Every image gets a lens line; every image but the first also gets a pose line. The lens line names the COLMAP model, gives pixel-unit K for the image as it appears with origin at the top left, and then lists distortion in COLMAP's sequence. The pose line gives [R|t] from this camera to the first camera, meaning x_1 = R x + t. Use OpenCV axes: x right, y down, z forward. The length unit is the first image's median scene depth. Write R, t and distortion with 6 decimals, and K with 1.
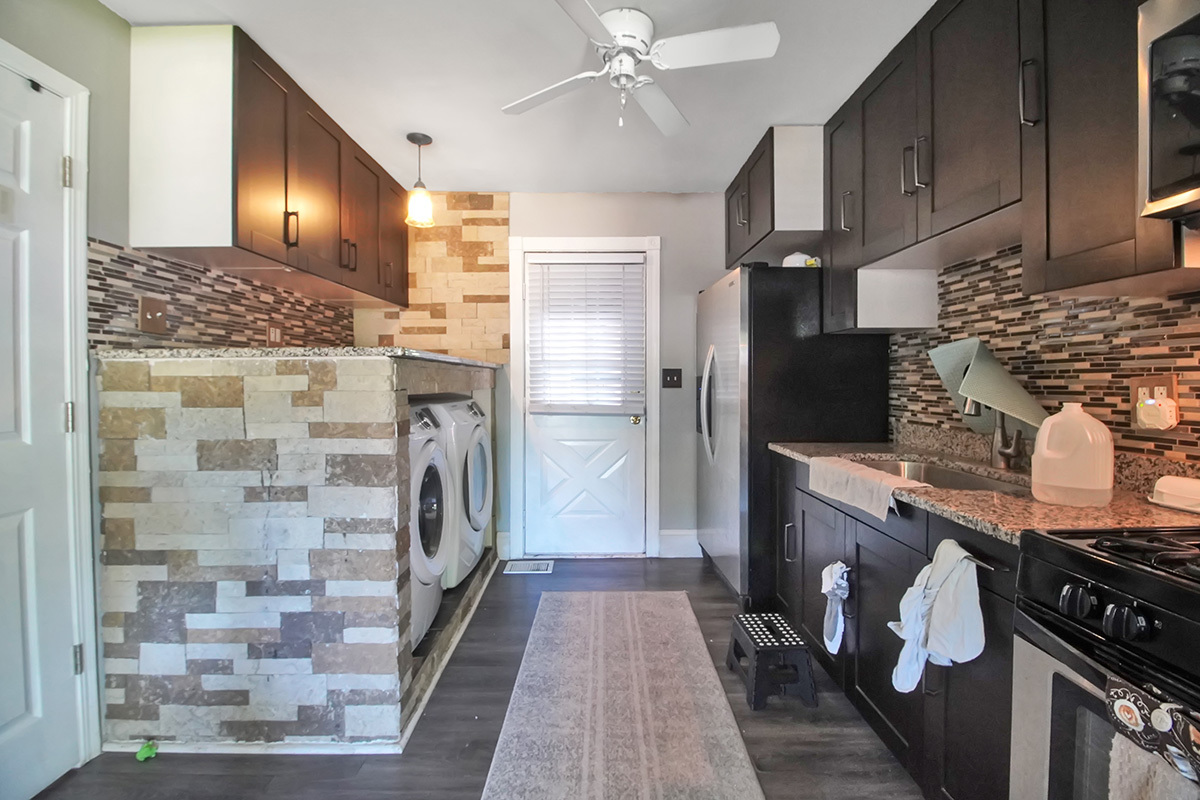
lens RADIAL K [[551.2, 0, 594.2], [0, 551.2, 388.6], [0, 0, 1]] dist [-0.006008, -0.009832]
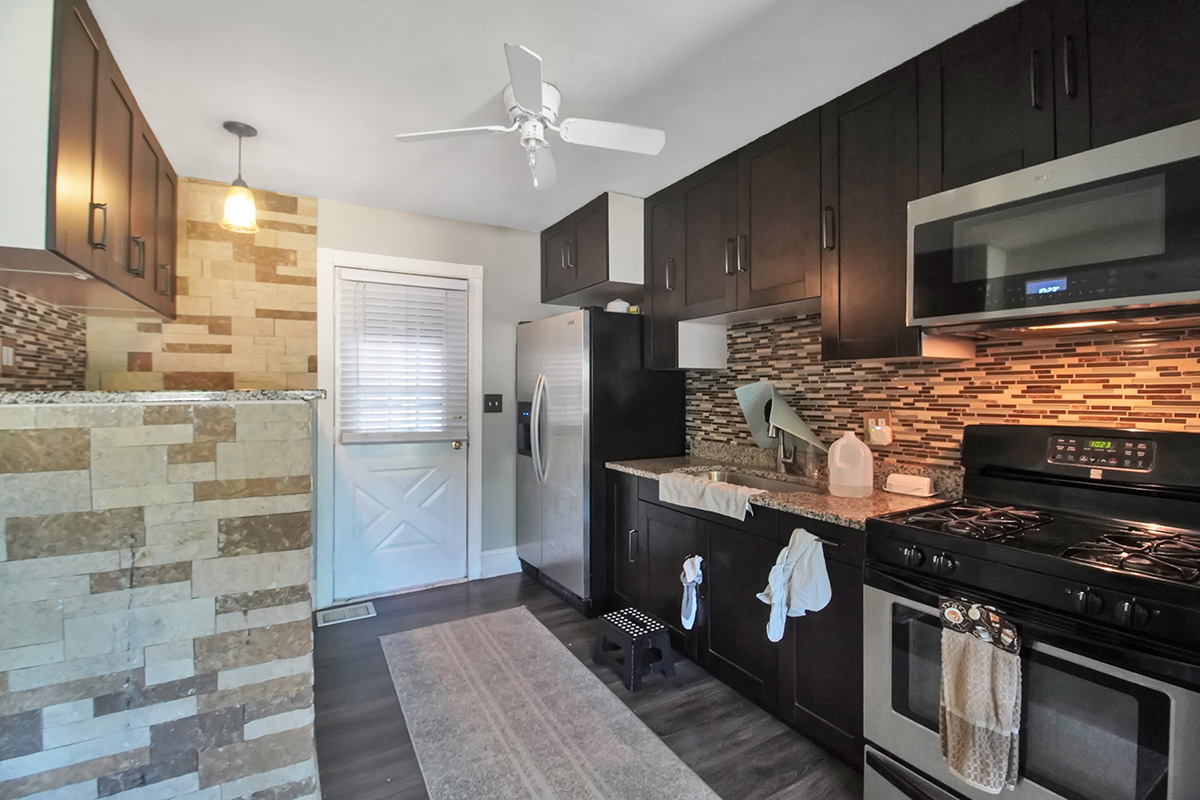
lens RADIAL K [[551.2, 0, 606.6], [0, 551.2, 388.8], [0, 0, 1]] dist [-0.006008, -0.009832]
pose [[0.862452, 0.000692, 0.506138, -0.352719], [0.007405, 0.999875, -0.013984, -0.053117], [-0.506084, 0.015808, 0.862339, -0.007174]]
